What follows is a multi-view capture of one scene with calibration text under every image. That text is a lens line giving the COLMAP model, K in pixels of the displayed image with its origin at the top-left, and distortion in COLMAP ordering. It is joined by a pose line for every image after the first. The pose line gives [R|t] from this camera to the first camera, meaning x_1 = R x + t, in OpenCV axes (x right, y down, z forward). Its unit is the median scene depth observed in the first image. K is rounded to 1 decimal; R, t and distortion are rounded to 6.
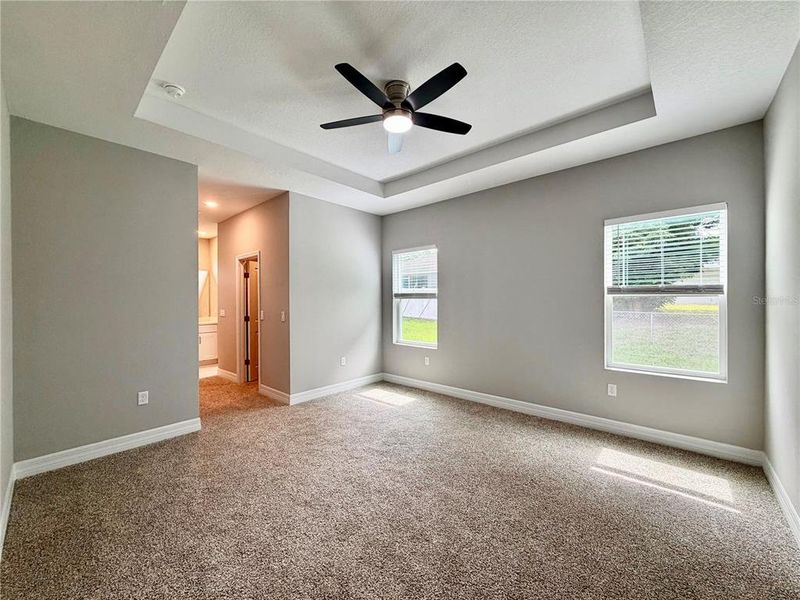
lens RADIAL K [[318.8, 0, 398.5], [0, 318.8, 300.7], [0, 0, 1]] dist [0.000086, 0.000100]
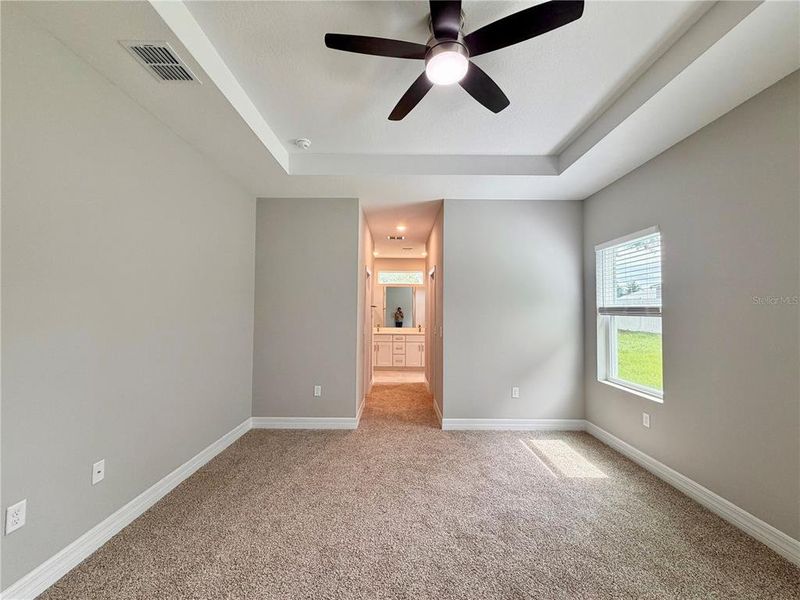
lens RADIAL K [[318.8, 0, 398.5], [0, 318.8, 300.7], [0, 0, 1]] dist [0.000086, 0.000100]
pose [[0.669482, -0.015178, -0.742673, 0.251325], [-0.013717, 0.999368, -0.032790, -0.010525], [0.742702, 0.032139, 0.668851, 0.267198]]
